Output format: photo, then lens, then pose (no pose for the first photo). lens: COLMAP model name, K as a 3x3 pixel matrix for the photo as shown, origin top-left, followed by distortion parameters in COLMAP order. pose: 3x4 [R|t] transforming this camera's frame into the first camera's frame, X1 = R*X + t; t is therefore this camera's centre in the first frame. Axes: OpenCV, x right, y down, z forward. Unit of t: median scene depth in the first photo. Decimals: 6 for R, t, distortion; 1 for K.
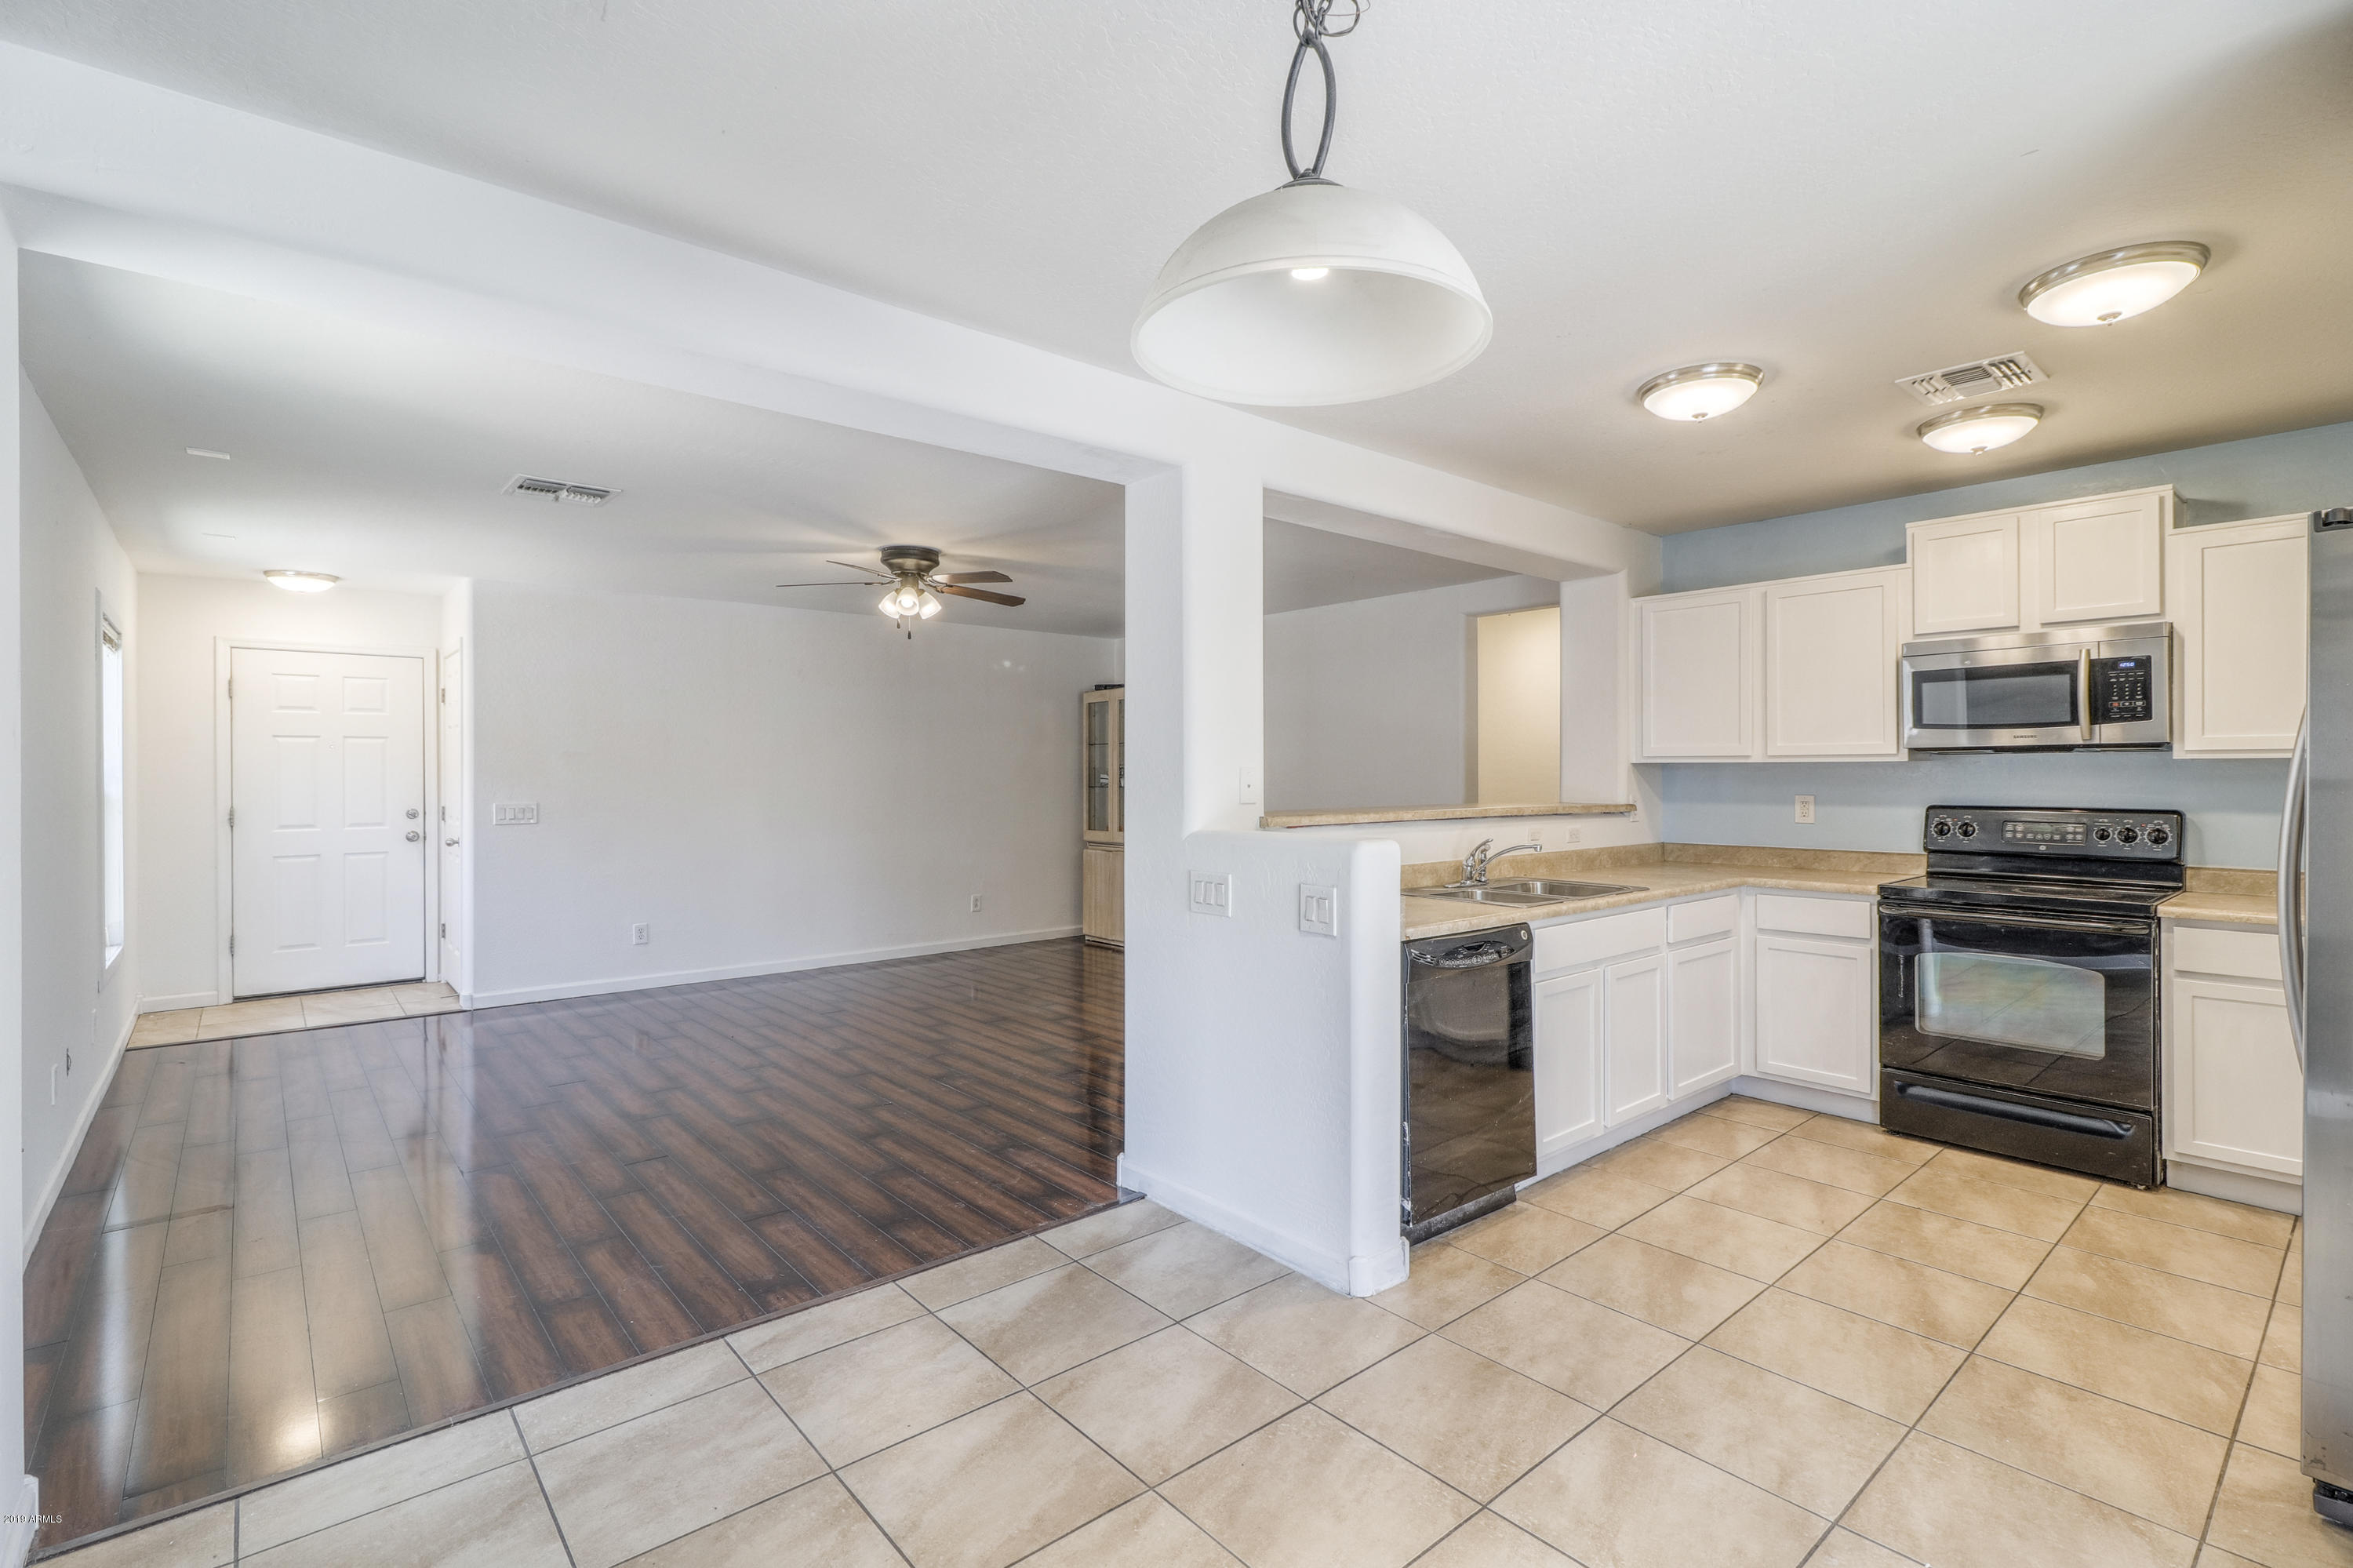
lens RADIAL K [[1086.0, 0, 1180.8], [0, 1086.0, 772.8], [0, 0, 1]] dist [0.004951, -0.000088]
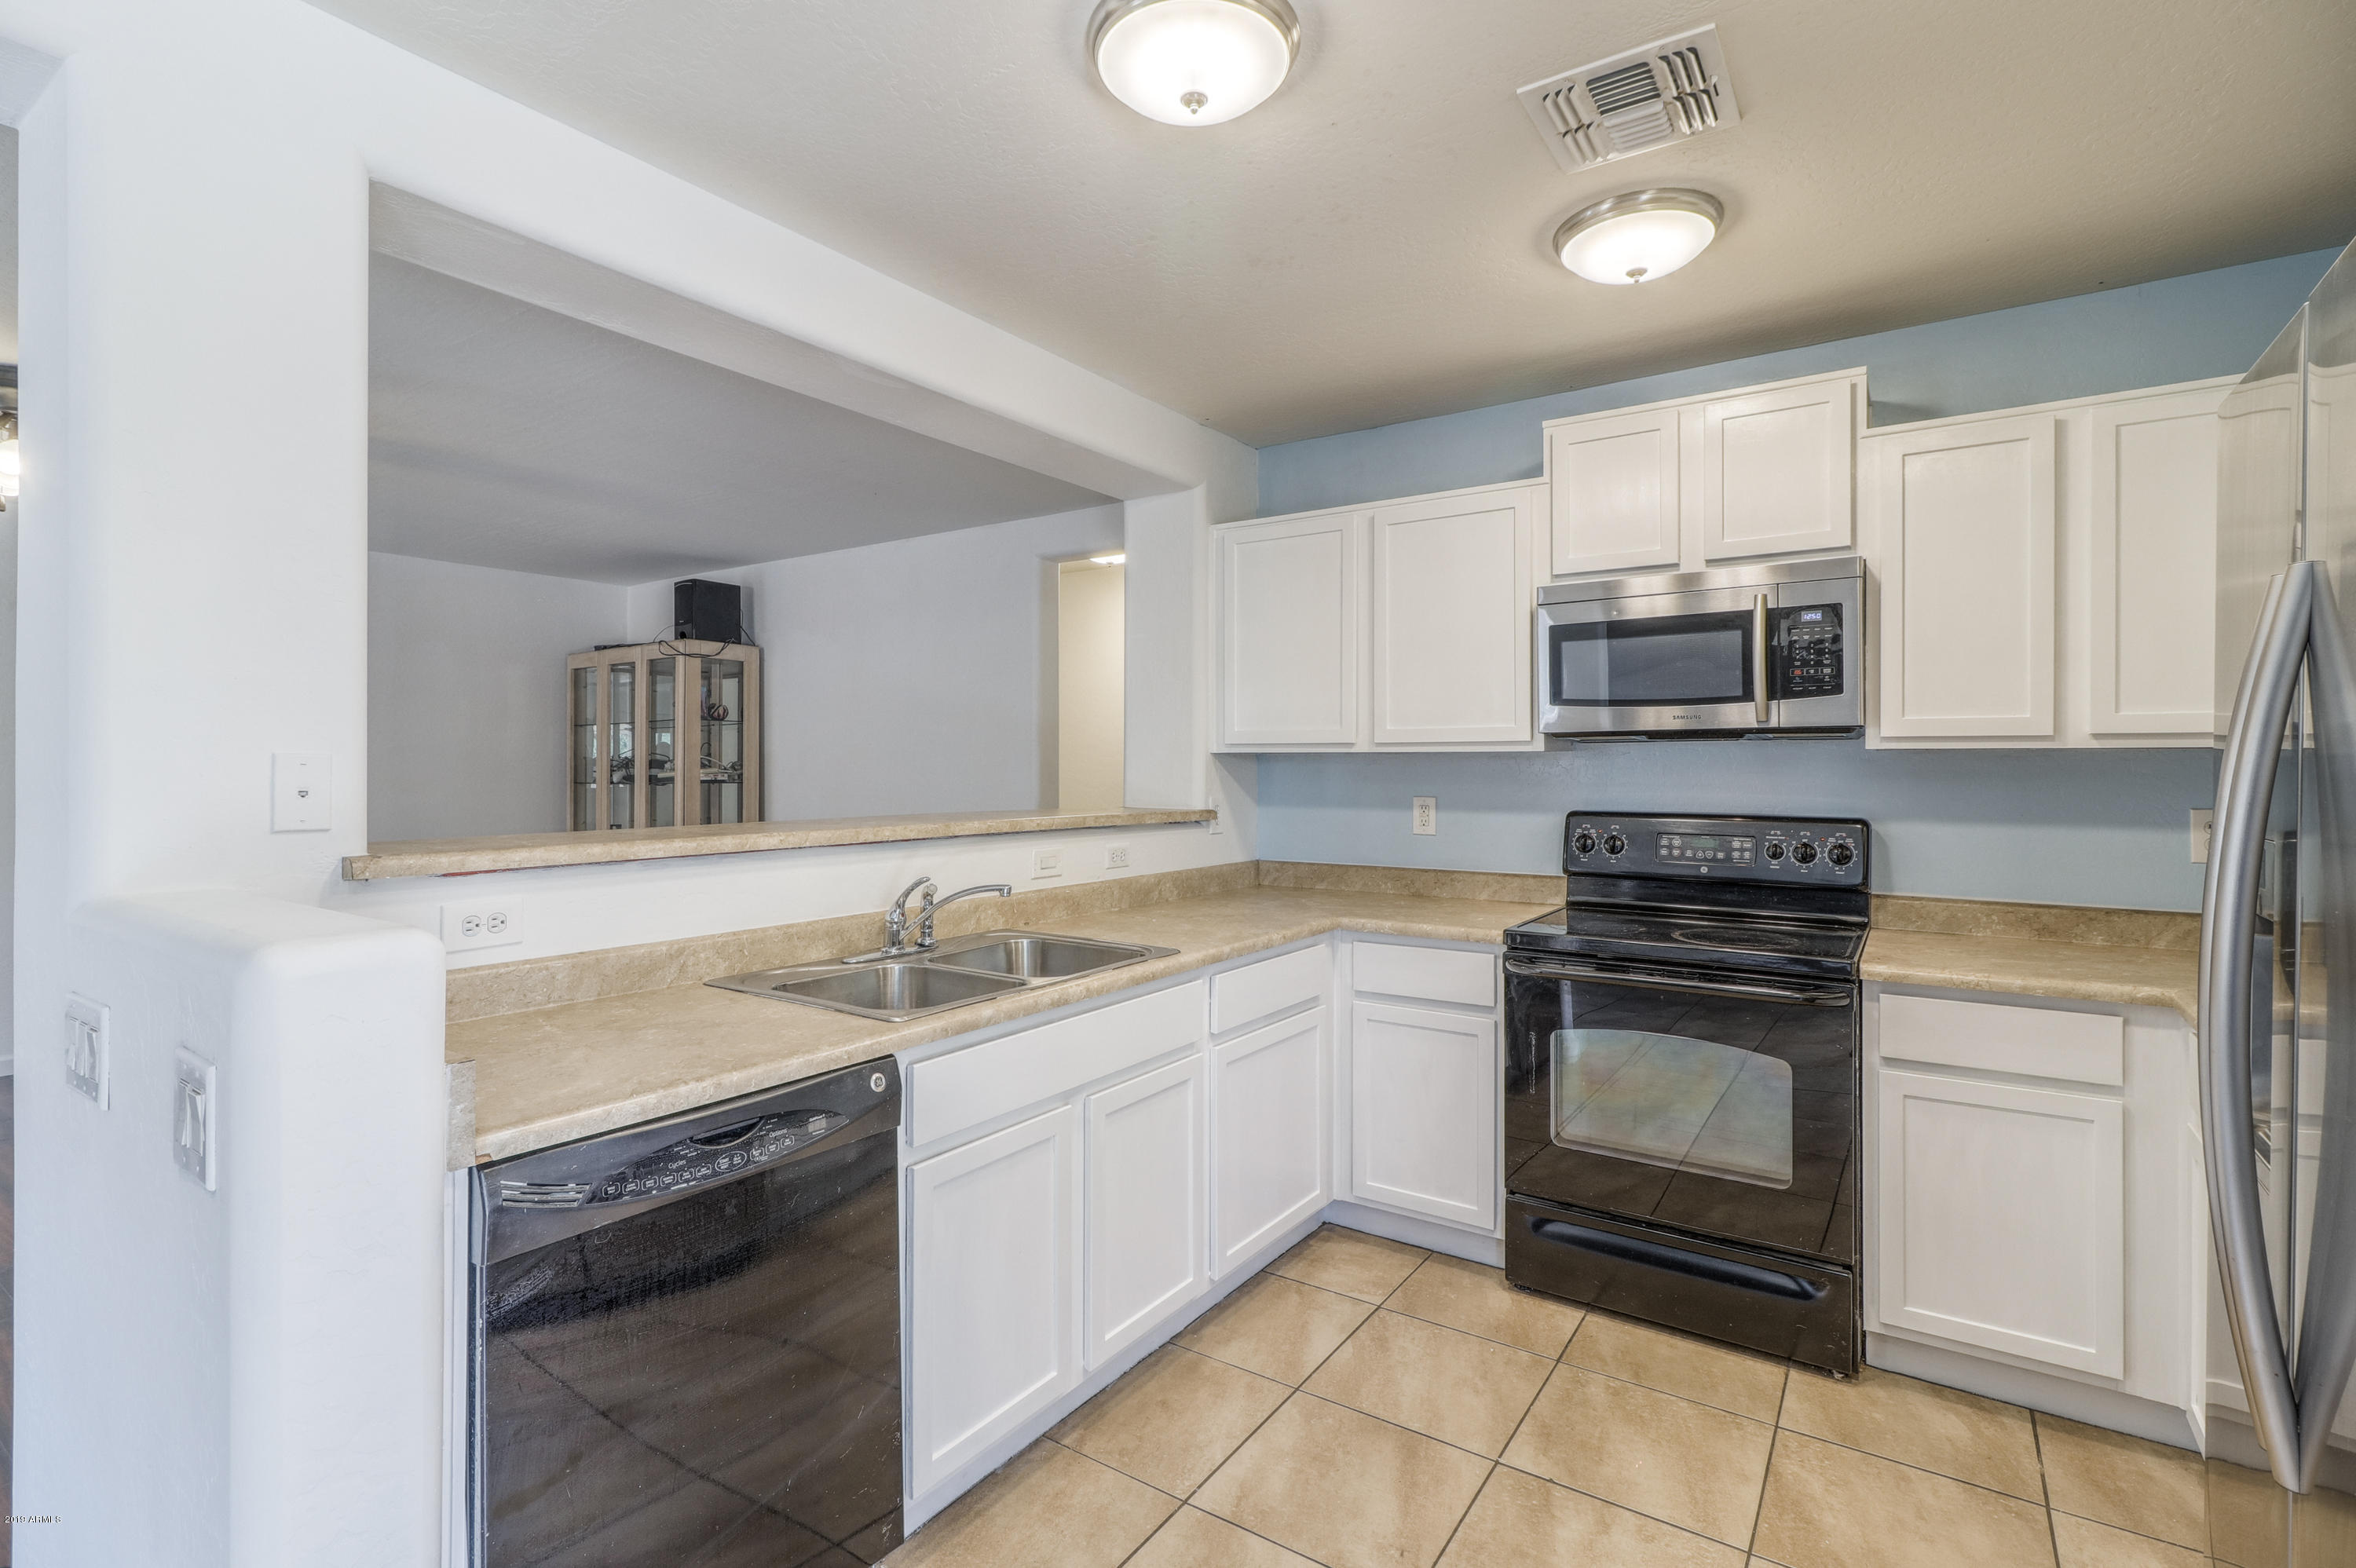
lens RADIAL K [[1094.3, 0, 1178.7], [0, 1094.3, 765.5], [0, 0, 1]] dist [0.001860, 0.000033]
pose [[0.967395, 0.002256, 0.253261, 0.259899], [-0.002377, 0.999997, 0.000172, -0.000816], [-0.253260, -0.000769, 0.967398, 0.373672]]
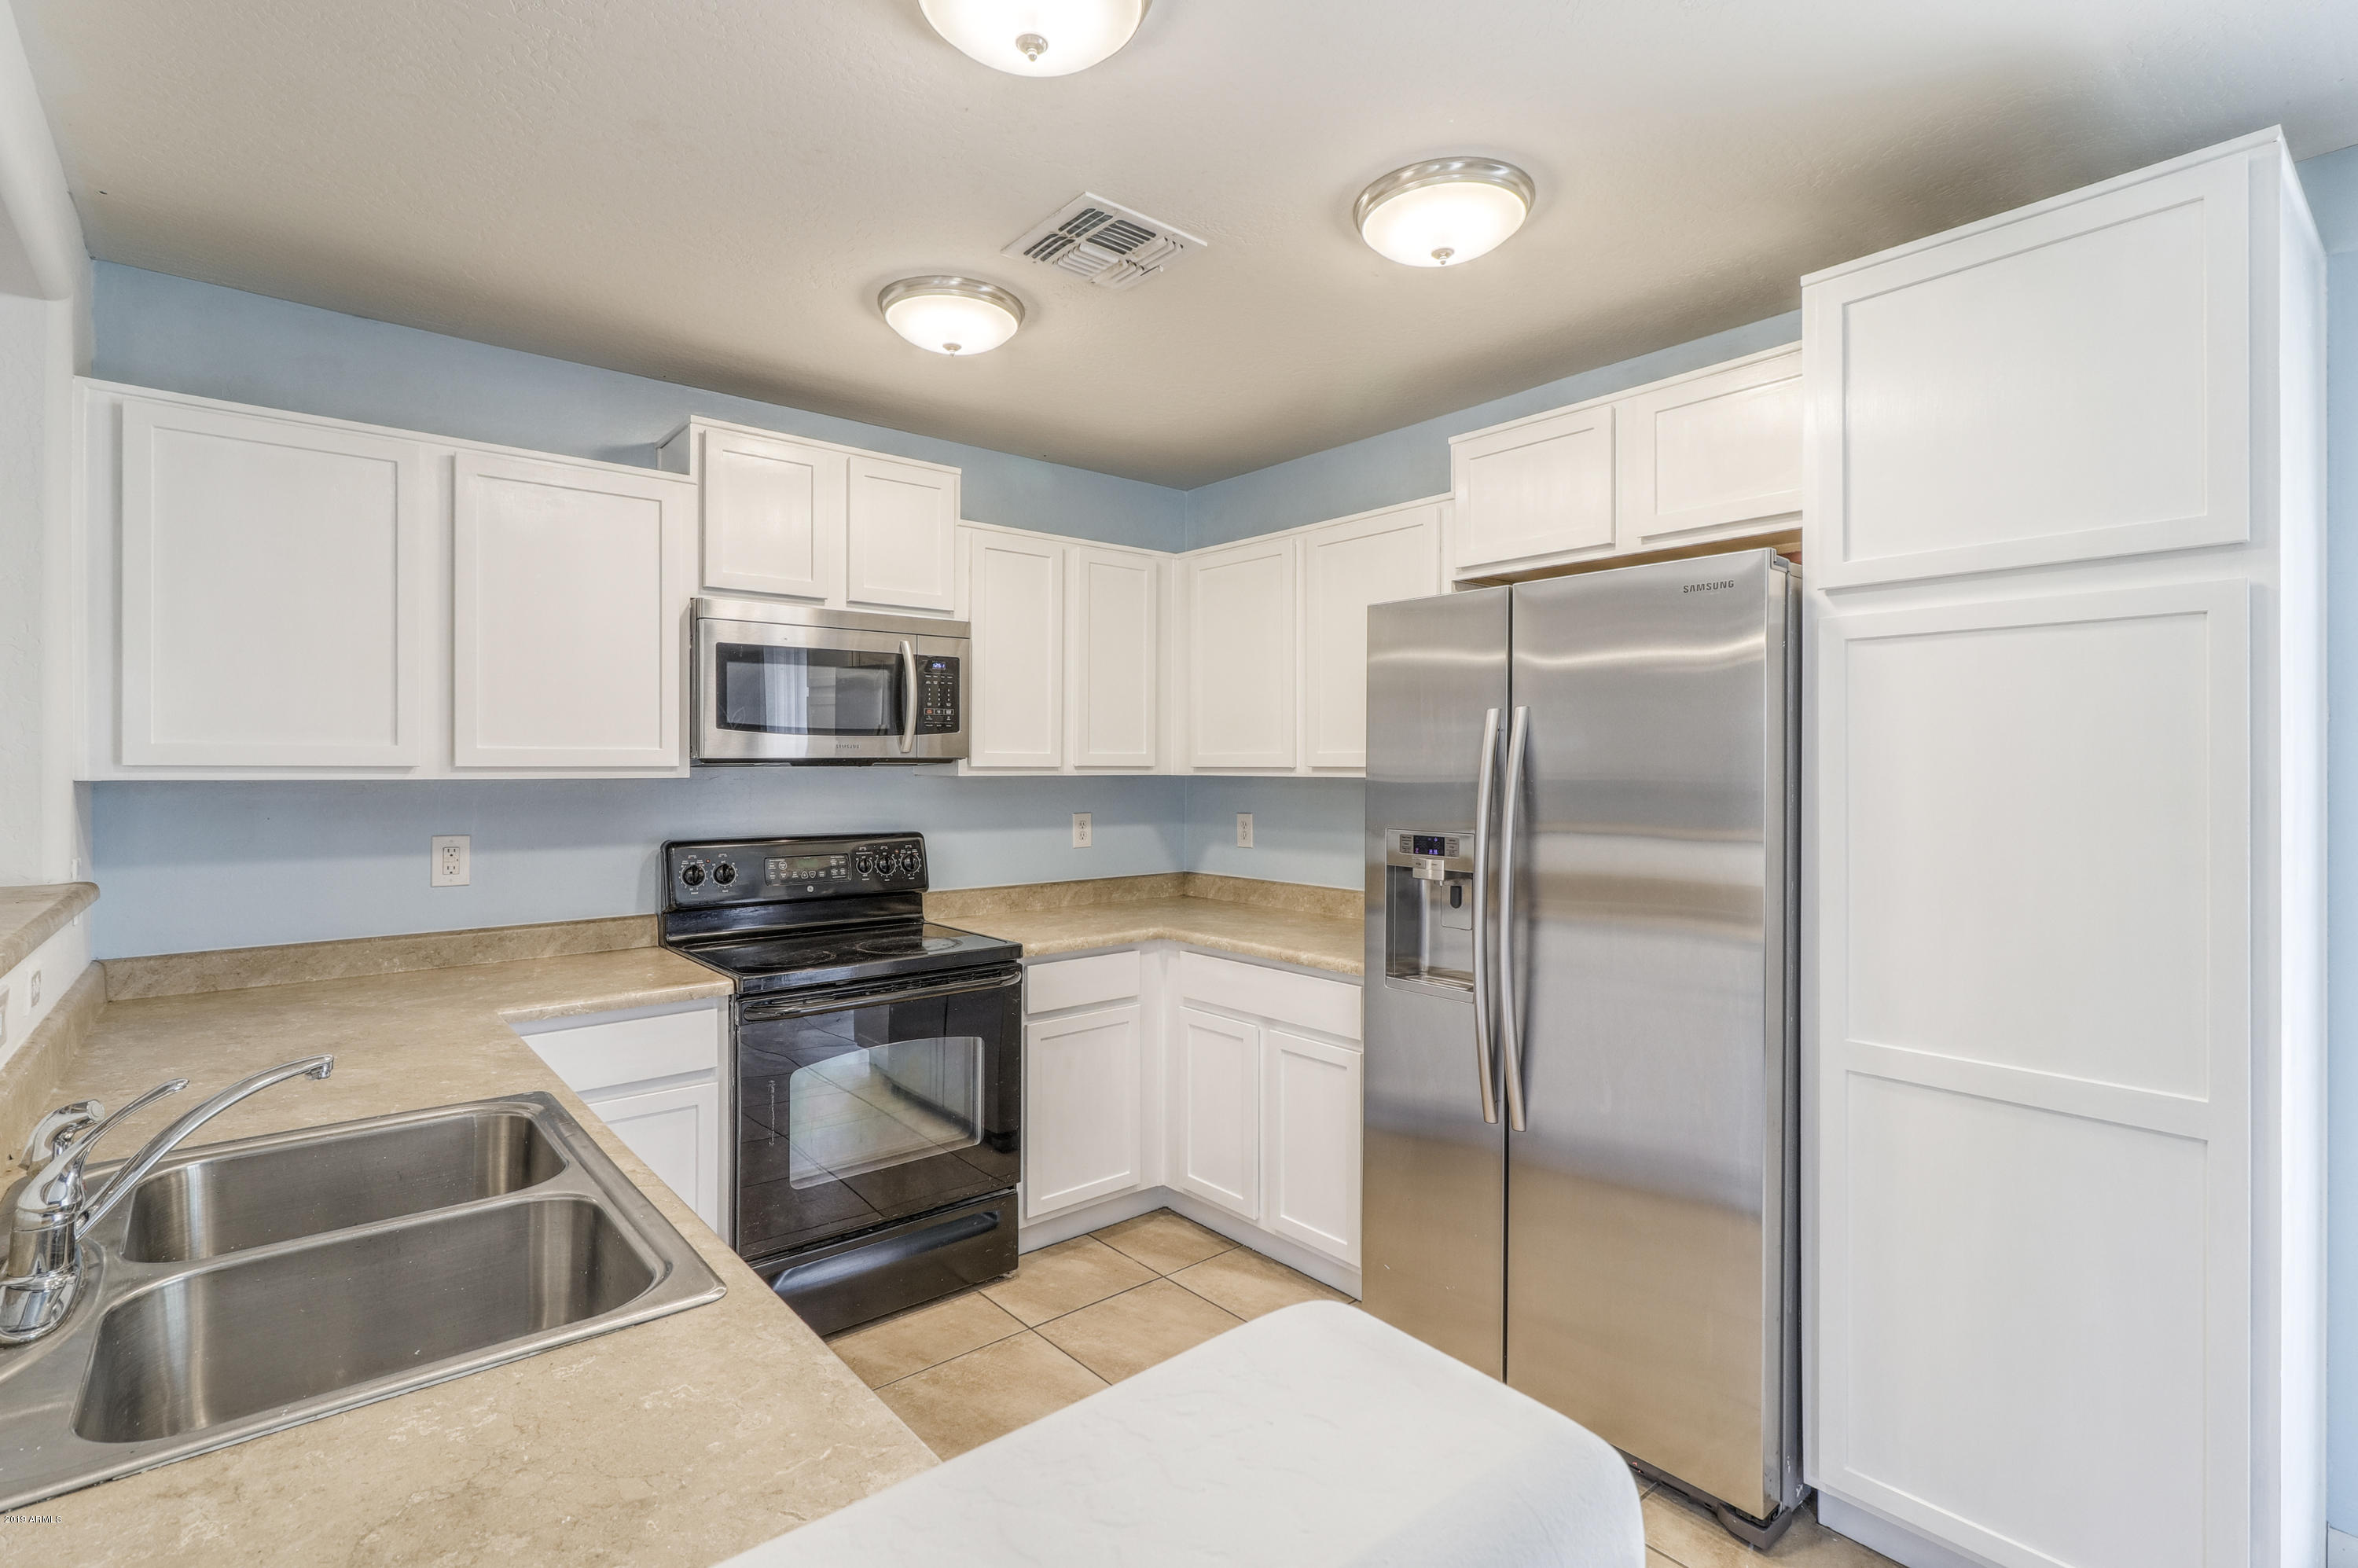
lens RADIAL K [[1095.3, 0, 1179.7], [0, 1095.3, 765.4], [0, 0, 1]] dist [0.001860, 0.000033]
pose [[0.013074, 0.002694, 0.999911, 0.012732], [-0.001542, 0.999995, -0.002674, -0.017578], [-0.999913, -0.001507, 0.013078, 0.723733]]
